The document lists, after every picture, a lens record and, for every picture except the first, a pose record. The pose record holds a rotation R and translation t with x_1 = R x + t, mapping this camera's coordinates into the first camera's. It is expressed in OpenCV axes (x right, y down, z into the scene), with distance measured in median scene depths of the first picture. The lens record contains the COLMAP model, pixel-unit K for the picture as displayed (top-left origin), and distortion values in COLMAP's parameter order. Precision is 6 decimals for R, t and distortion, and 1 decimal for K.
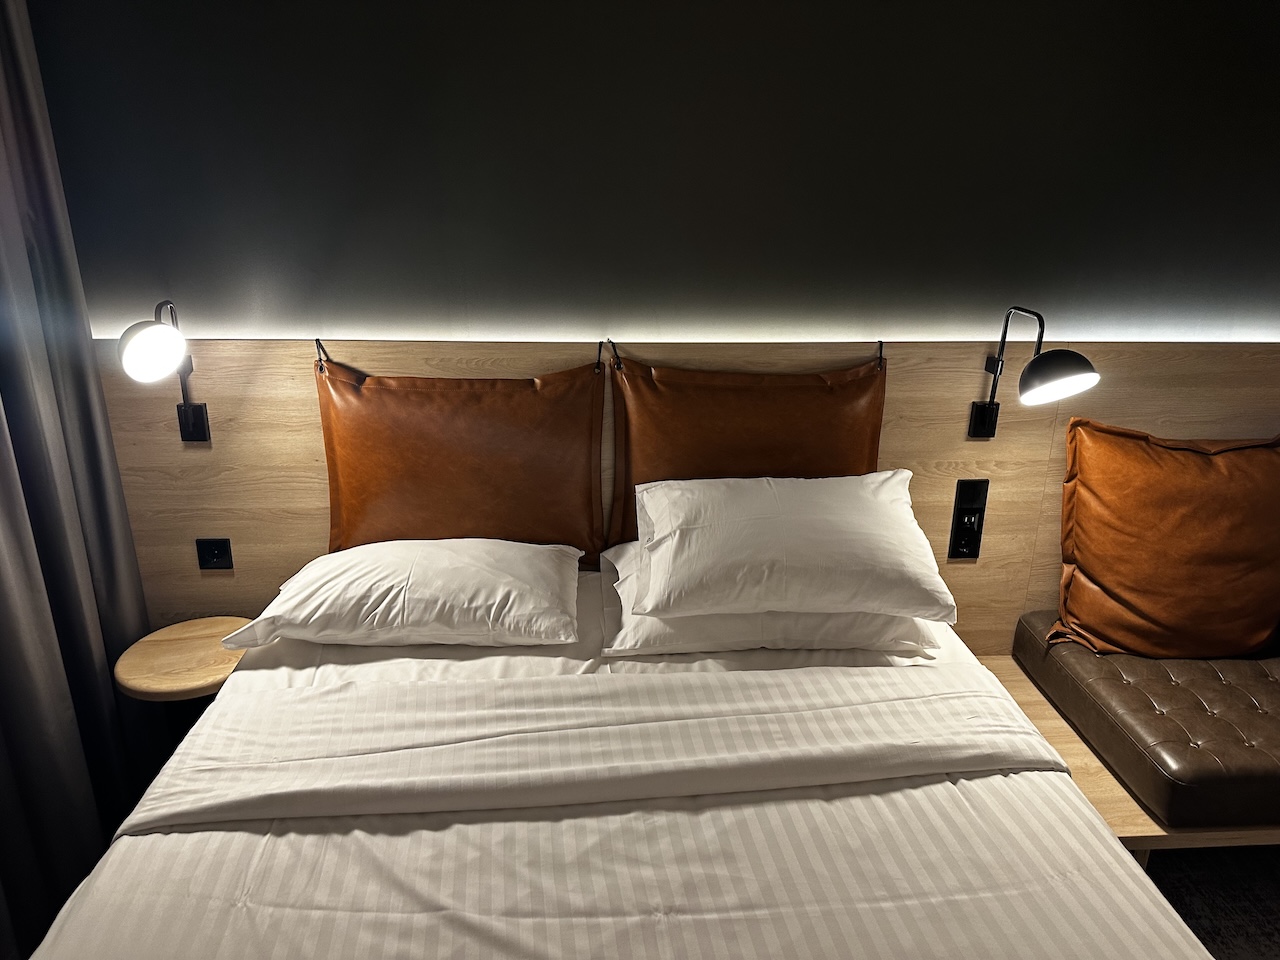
lens RADIAL K [[895.0, 0, 647.1], [0, 895.0, 472.8], [0, 0, 1]] dist [0.022150, -0.014293]
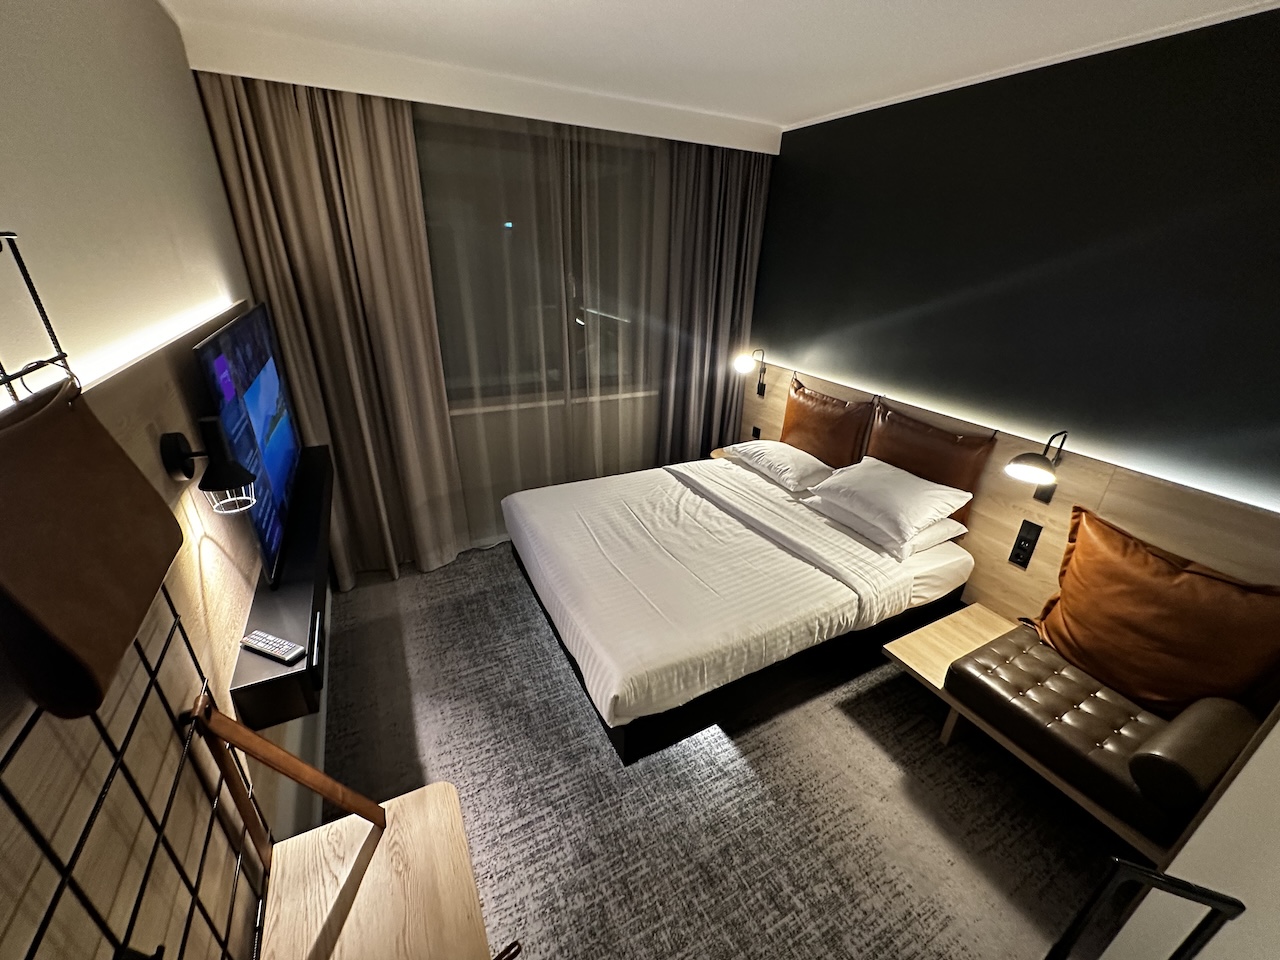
lens RADIAL K [[511.1, 0, 632.6], [0, 511.1, 487.8], [0, 0, 1]] dist [0.002085, -0.000094]
pose [[0.388044, 0.388039, -0.835971, 0.928154], [-0.309123, 0.909303, 0.278588, -0.098159], [0.868254, 0.150313, 0.472801, -0.178974]]
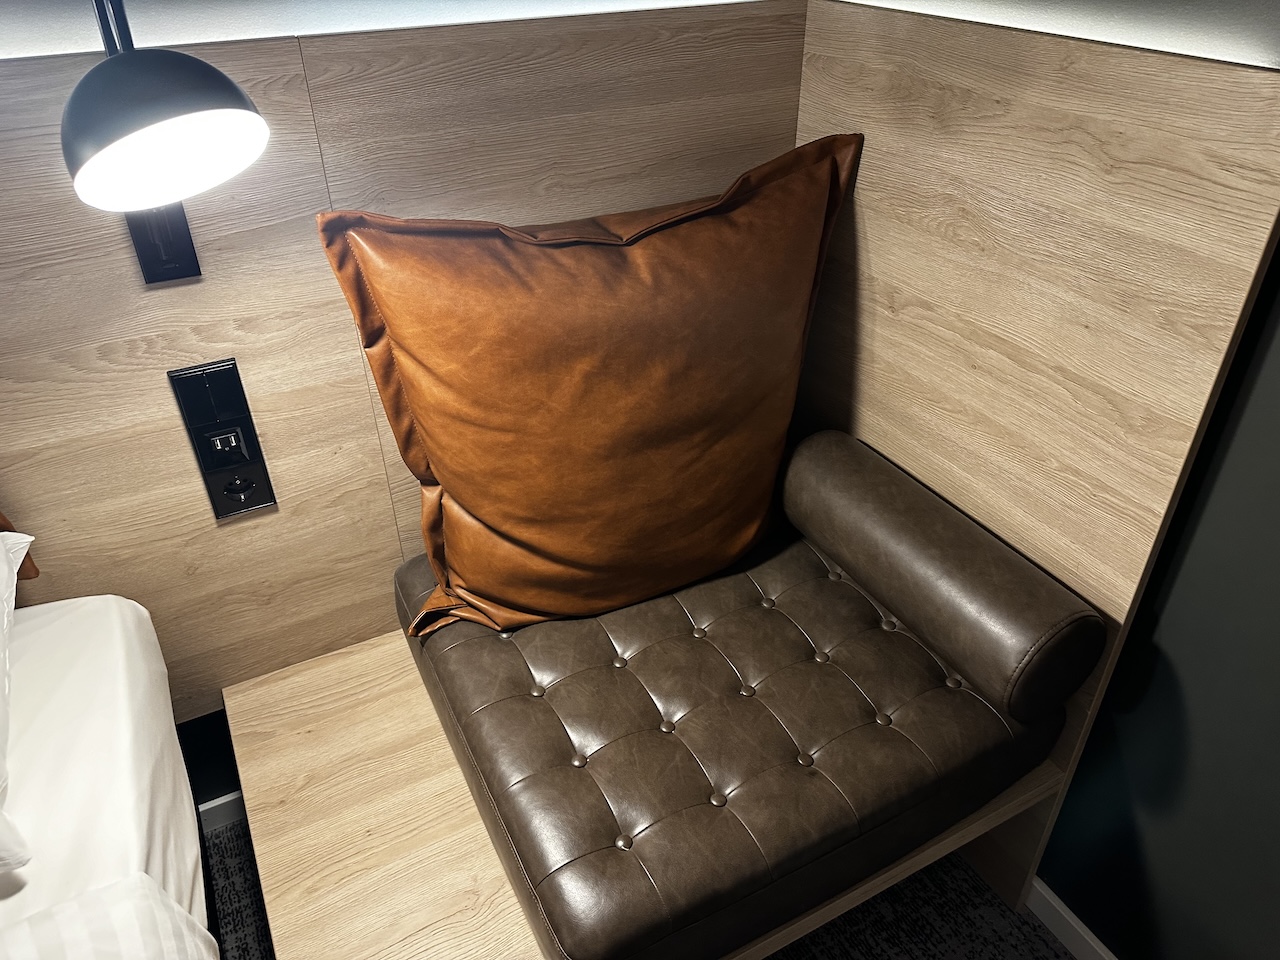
lens RADIAL K [[895.0, 0, 642.8], [0, 895.0, 475.9], [0, 0, 1]] dist [0.022150, -0.014293]
pose [[0.910988, -0.243494, 0.332882, 0.431472], [0.148015, 0.946373, 0.287177, -0.042143], [-0.384957, -0.212343, 0.898175, 0.496927]]
